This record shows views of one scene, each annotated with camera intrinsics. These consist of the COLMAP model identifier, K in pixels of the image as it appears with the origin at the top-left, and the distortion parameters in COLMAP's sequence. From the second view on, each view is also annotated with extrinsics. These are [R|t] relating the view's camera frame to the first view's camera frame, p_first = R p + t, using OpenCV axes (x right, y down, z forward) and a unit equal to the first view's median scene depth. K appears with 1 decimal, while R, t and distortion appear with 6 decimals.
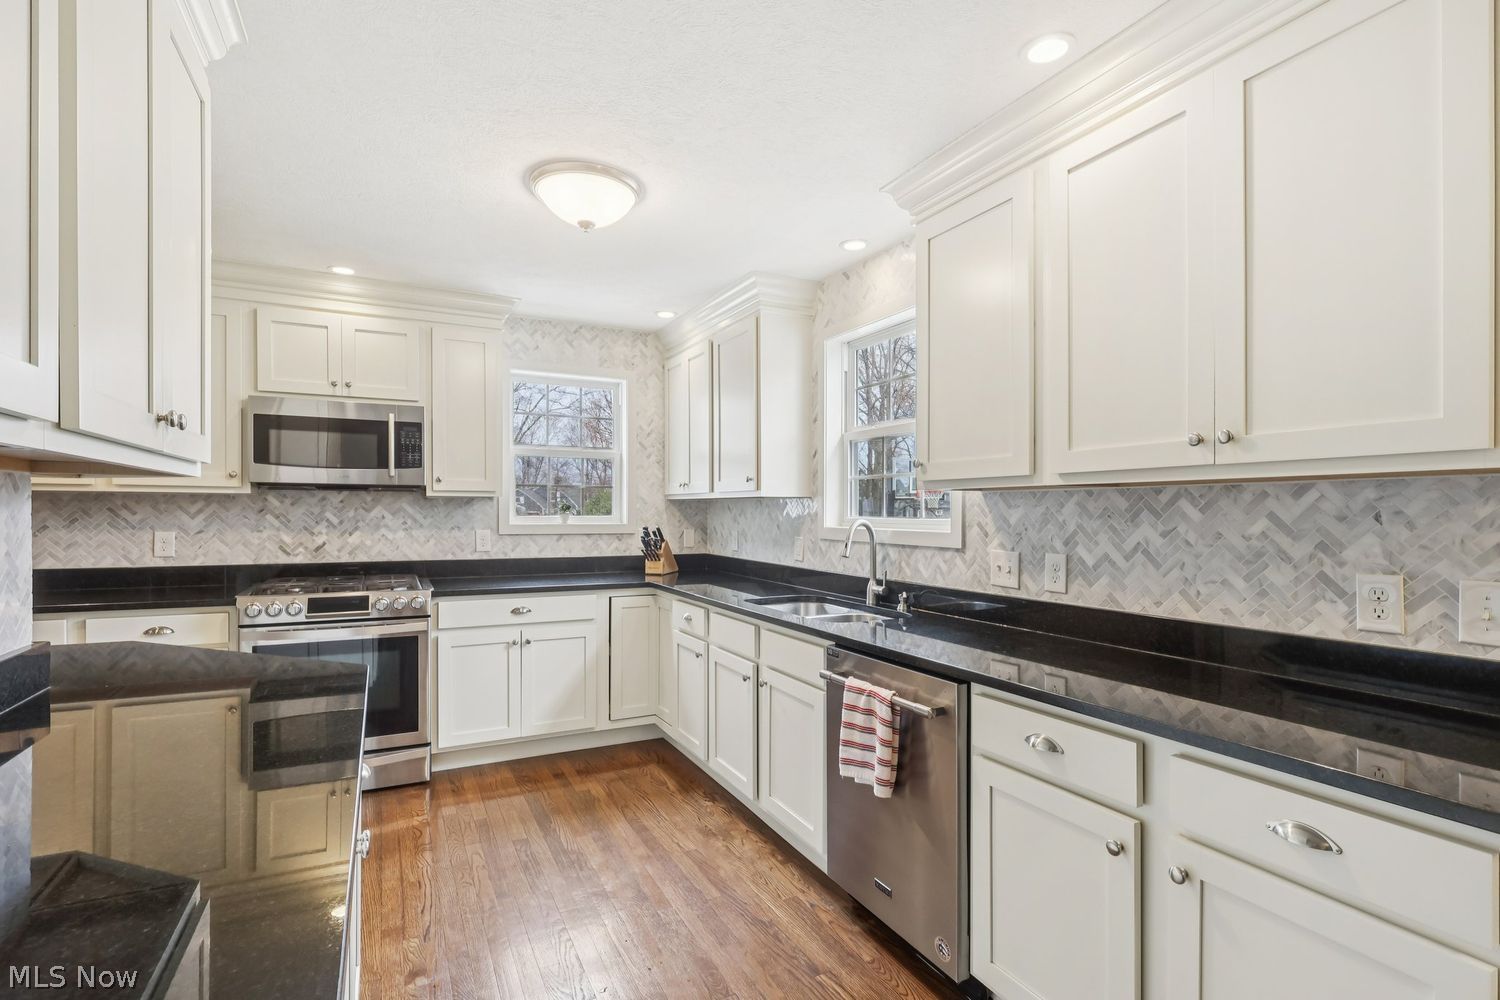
lens RADIAL K [[702.1, 0, 727.0], [0, 702.1, 515.2], [0, 0, 1]] dist [-0.005503, 0.002154]
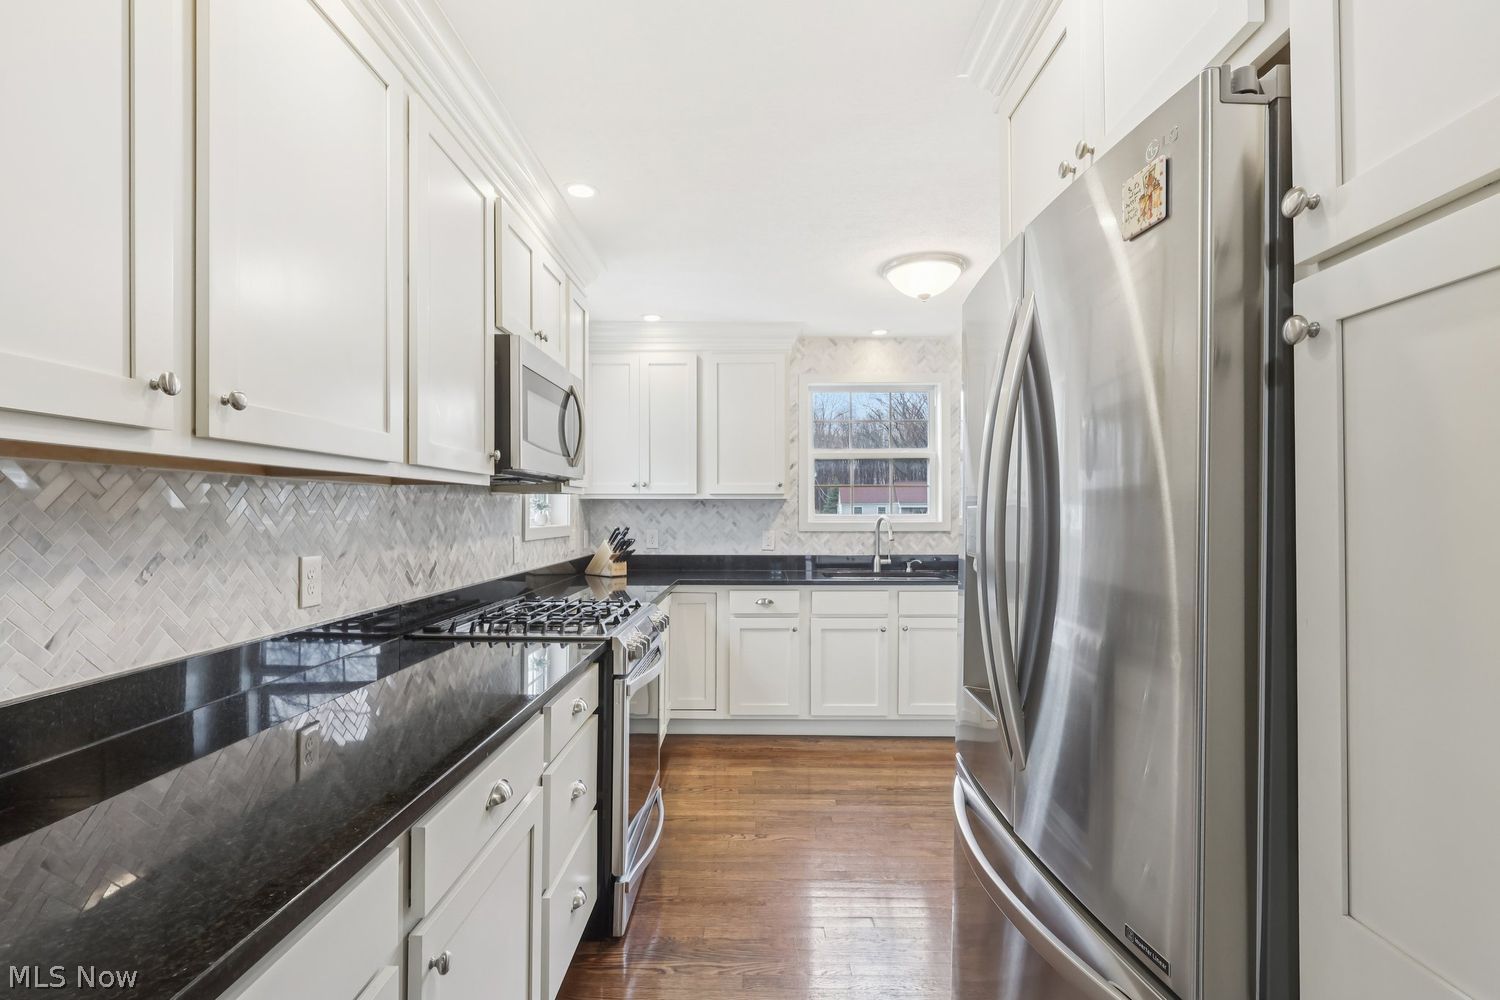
lens RADIAL K [[702.1, 0, 736.8], [0, 702.1, 510.5], [0, 0, 1]] dist [-0.005503, 0.002154]
pose [[0.465510, -0.003601, 0.885035, -1.173603], [0.009592, 0.999954, -0.000976, -0.006181], [-0.884991, 0.008944, 0.465523, 0.525464]]
